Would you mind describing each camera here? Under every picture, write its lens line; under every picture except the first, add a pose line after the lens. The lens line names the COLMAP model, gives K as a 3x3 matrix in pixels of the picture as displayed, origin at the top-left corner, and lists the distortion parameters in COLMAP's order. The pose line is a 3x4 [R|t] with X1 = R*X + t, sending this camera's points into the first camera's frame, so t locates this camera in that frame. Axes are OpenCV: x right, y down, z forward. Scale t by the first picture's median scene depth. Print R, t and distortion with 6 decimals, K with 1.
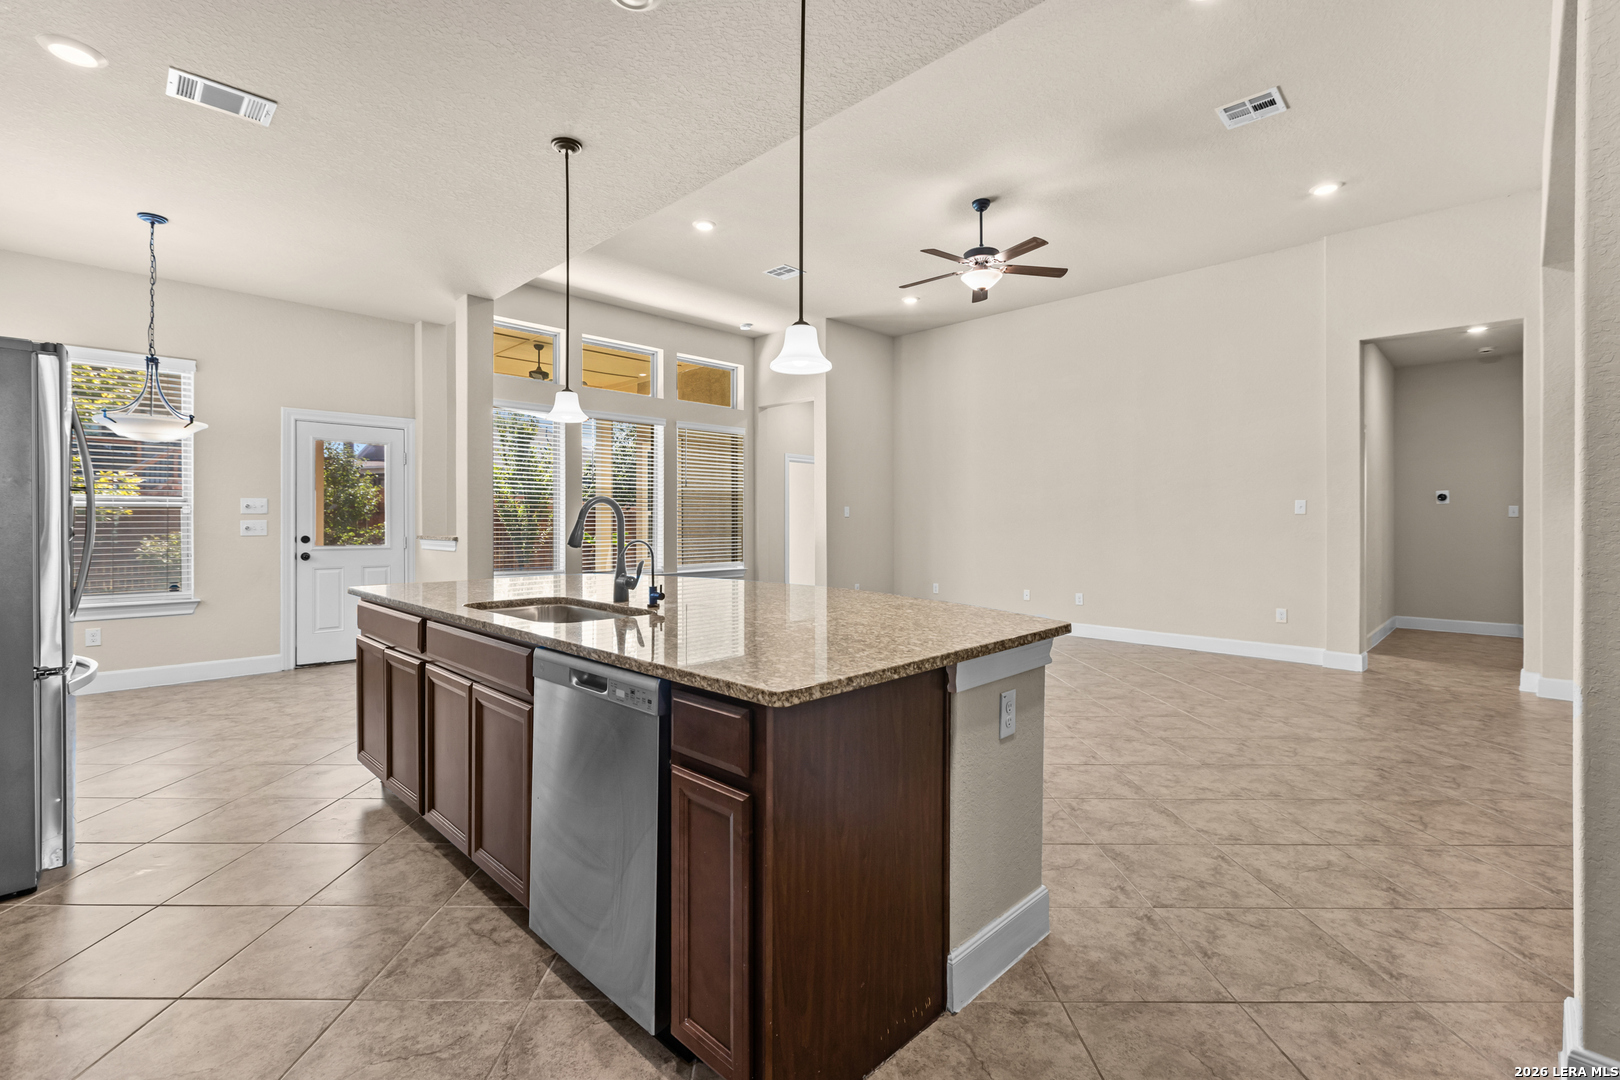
lens RADIAL K [[727.7, 0, 804.1], [0, 727.7, 525.3], [0, 0, 1]] dist [0.008927, -0.002212]
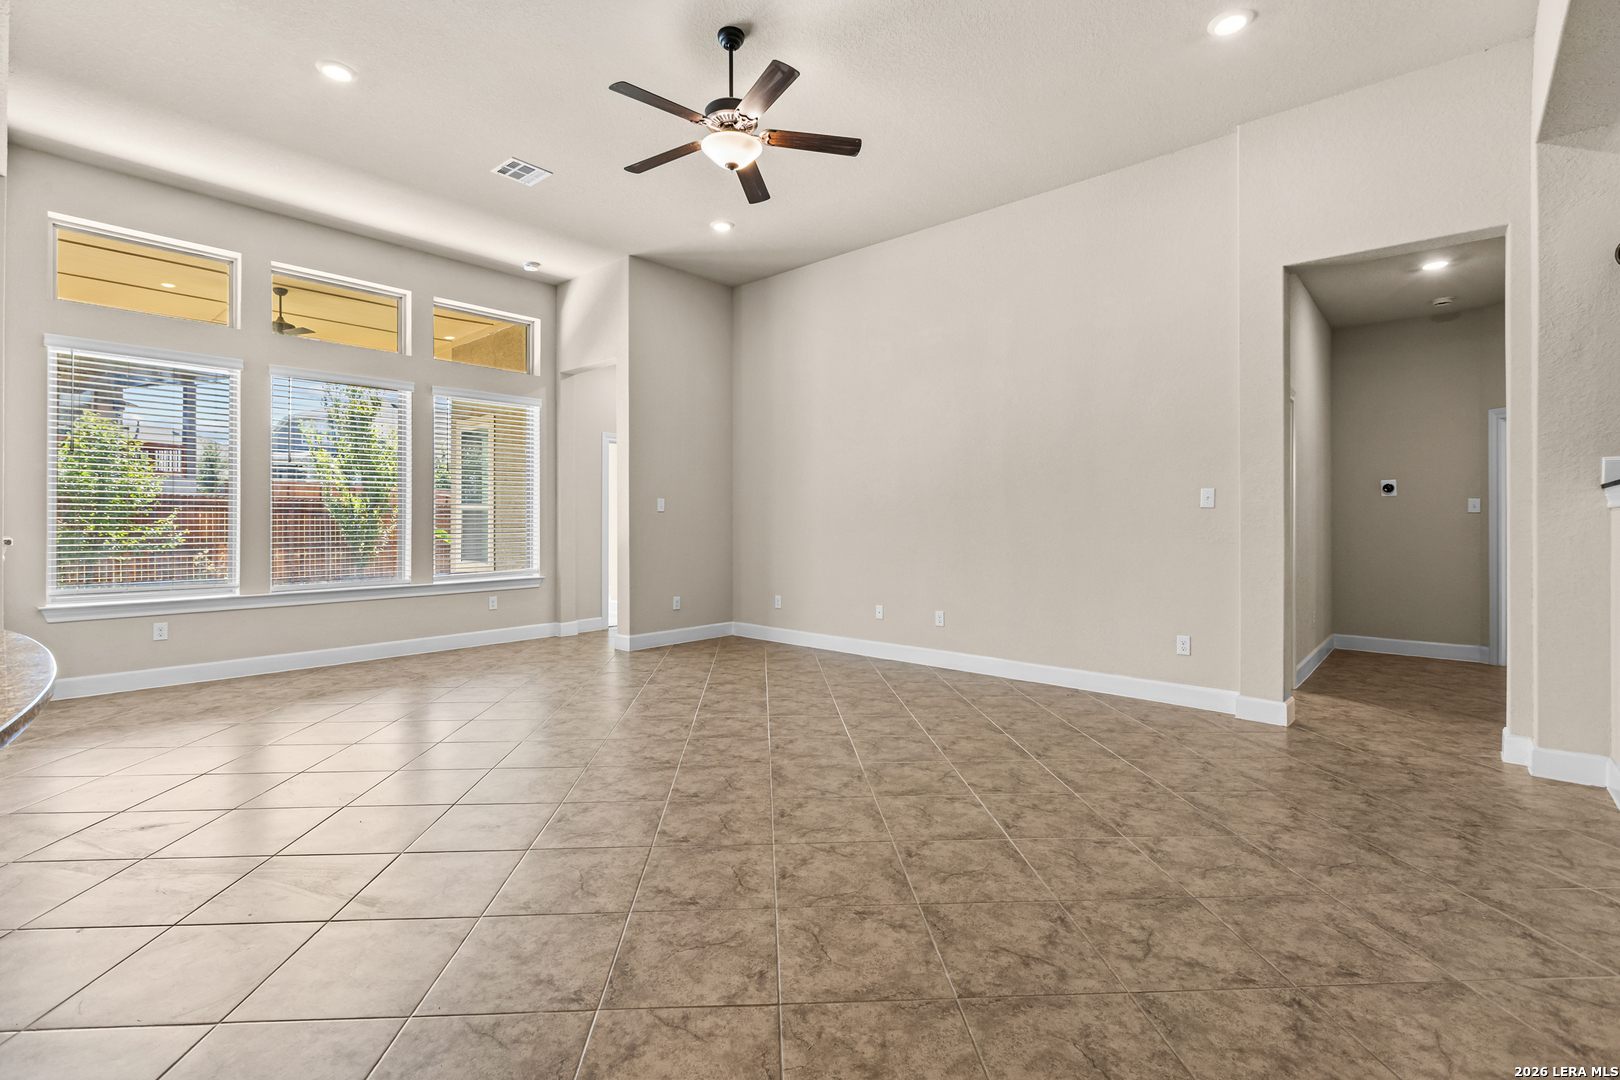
lens RADIAL K [[727.7, 0, 806.9], [0, 727.7, 520.1], [0, 0, 1]] dist [0.008927, -0.002212]
pose [[0.998612, 0.000782, 0.052670, 0.251503], [-0.000647, 0.999996, -0.002580, -0.000506], [-0.052672, 0.002542, 0.998609, 0.304100]]
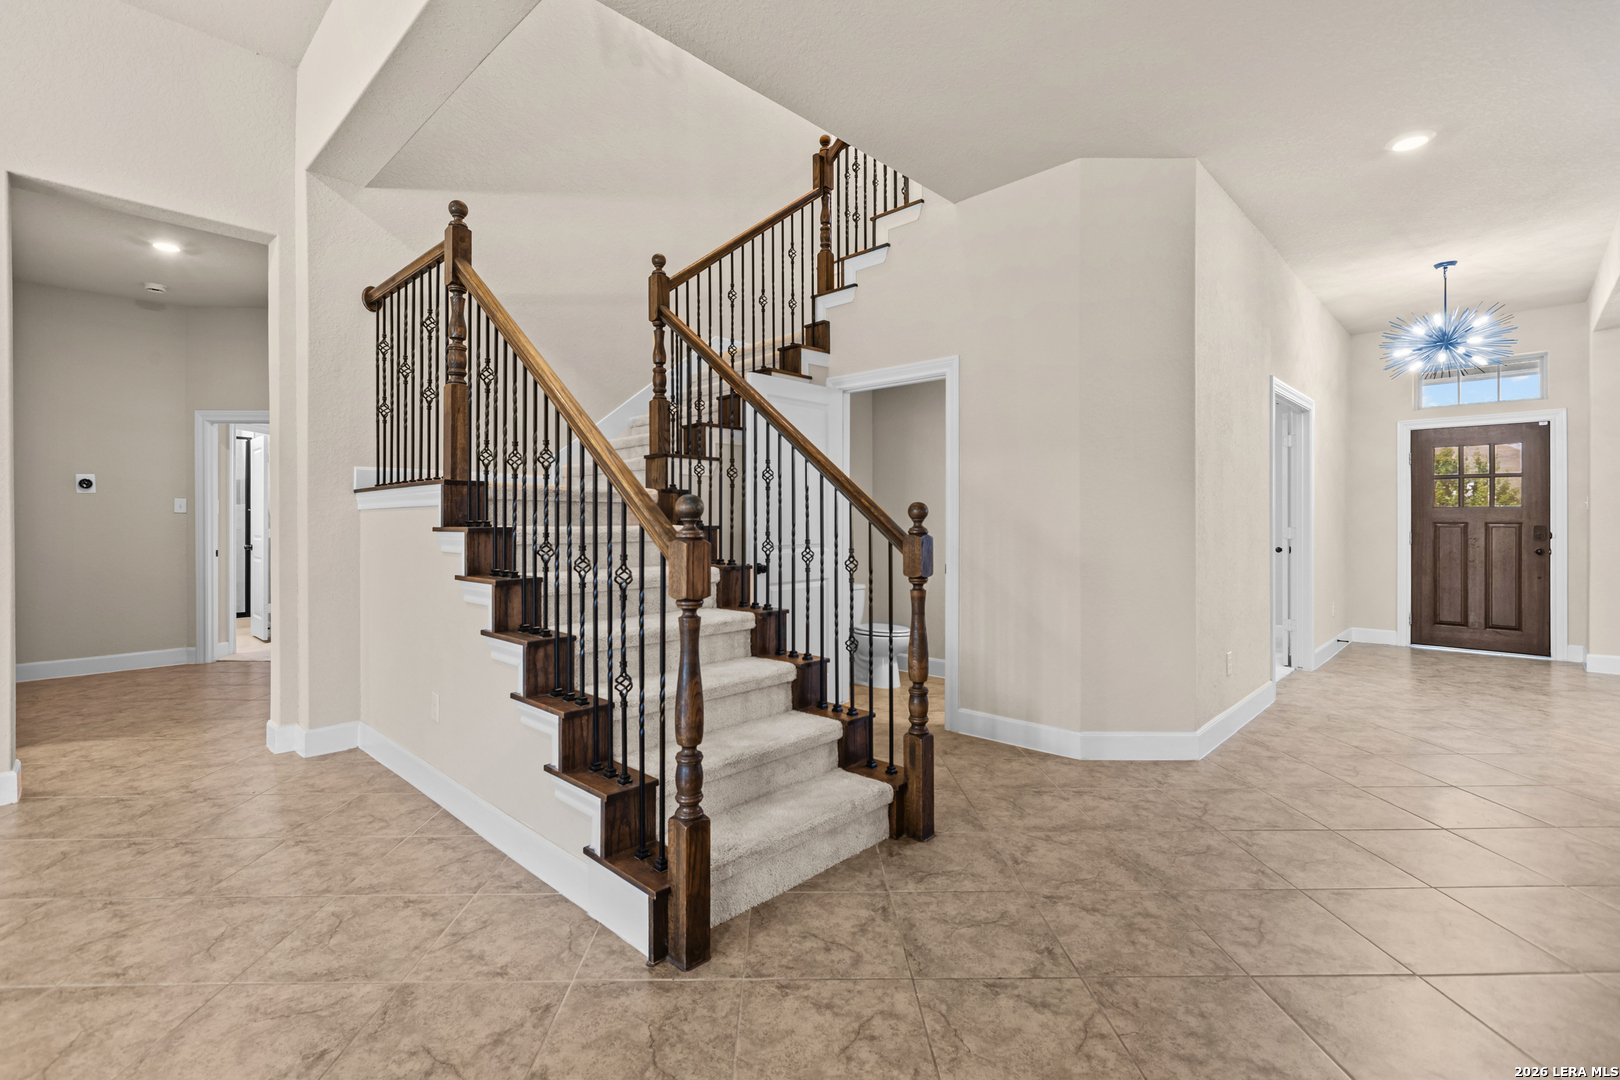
lens RADIAL K [[727.7, 0, 788.5], [0, 727.7, 520.8], [0, 0, 1]] dist [0.008927, -0.002212]
pose [[0.006135, -0.000108, 0.999981, 0.236365], [0.003624, 0.999993, 0.000085, -0.000408], [-0.999975, 0.003624, 0.006135, 0.437003]]
